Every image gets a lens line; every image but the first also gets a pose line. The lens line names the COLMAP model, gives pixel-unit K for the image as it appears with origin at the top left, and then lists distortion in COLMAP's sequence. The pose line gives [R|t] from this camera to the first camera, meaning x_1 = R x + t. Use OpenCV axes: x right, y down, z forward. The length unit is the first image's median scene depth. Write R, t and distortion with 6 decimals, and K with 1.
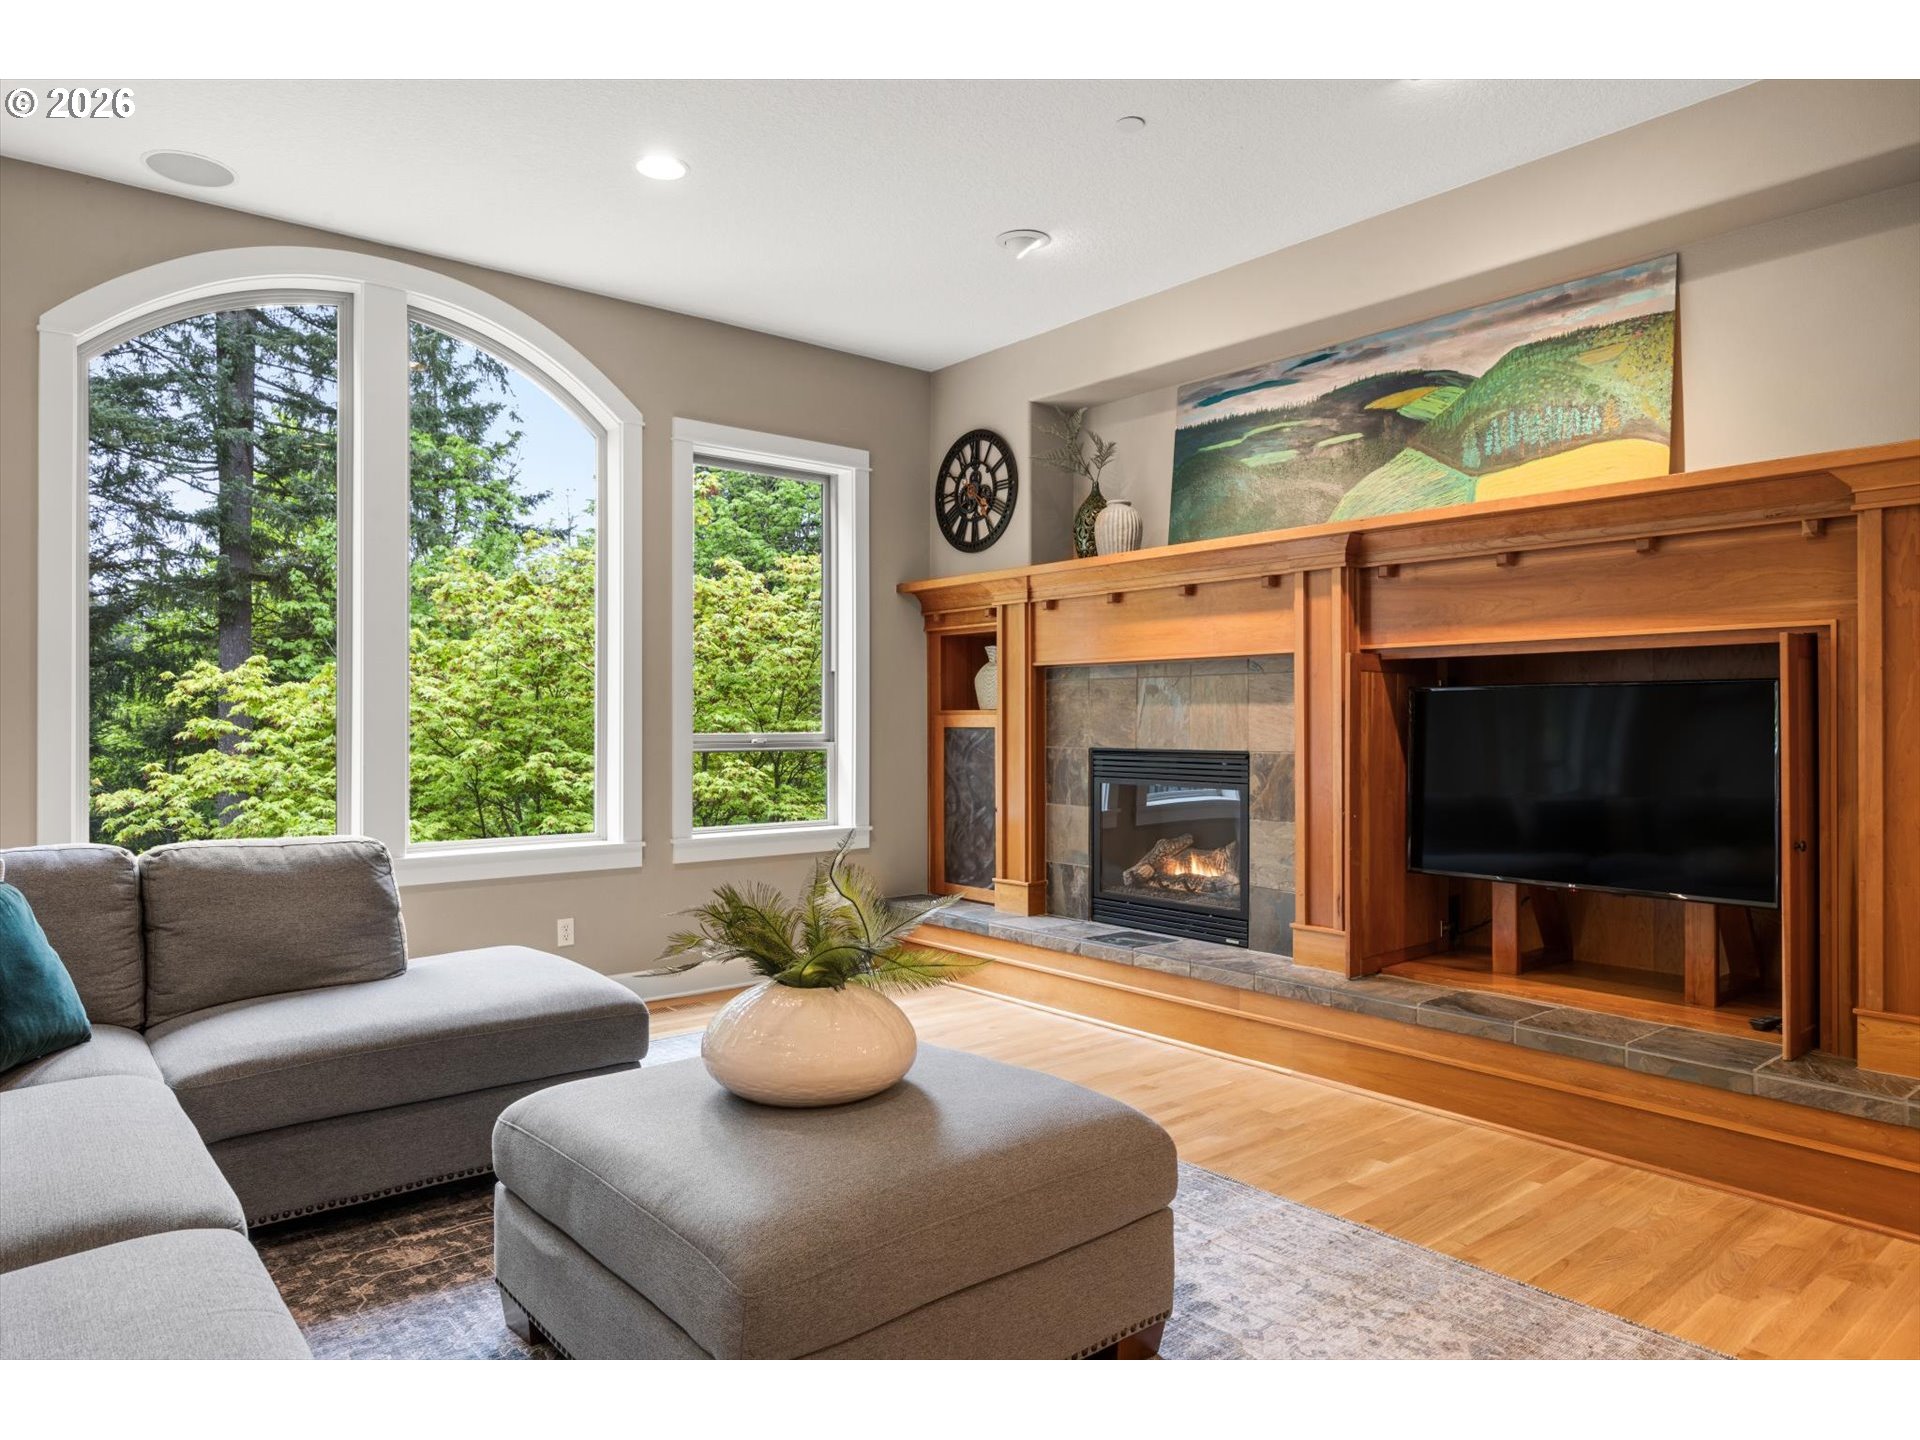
lens RADIAL K [[1191.4, 0, 953.4], [0, 1191.4, 711.8], [0, 0, 1]] dist [-0.006442, 0.001947]
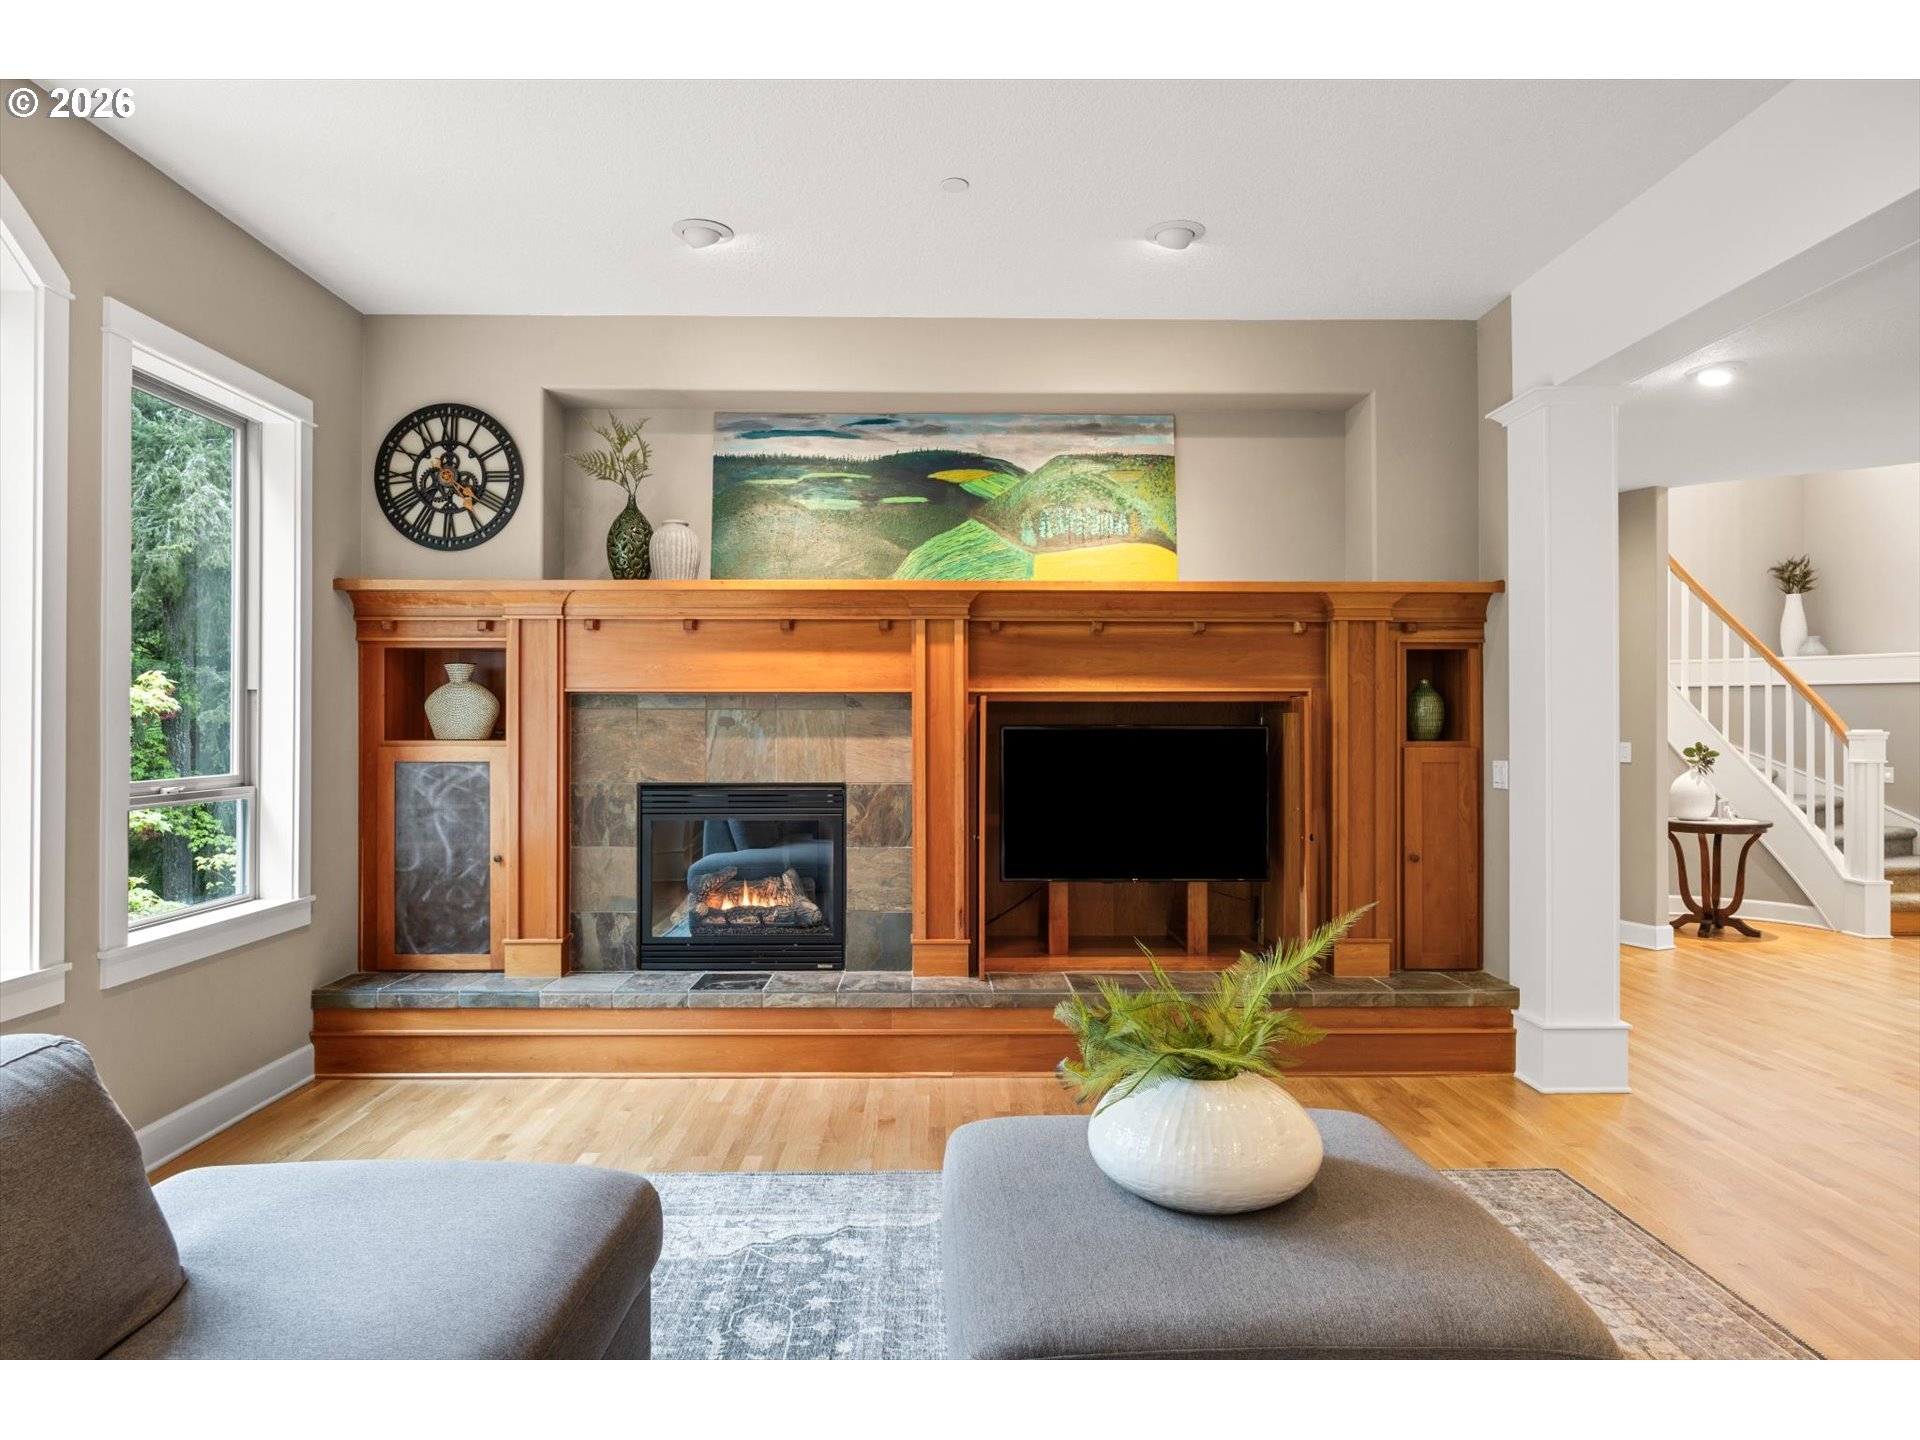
lens RADIAL K [[1131.4, 0, 955.4], [0, 1131.4, 711.5], [0, 0, 1]] dist [-0.009827, 0.002075]
pose [[0.634881, 0.007377, 0.772575, -0.451563], [-0.006324, 0.999971, -0.004351, -0.025431], [-0.772584, -0.002123, 0.634909, 0.282668]]
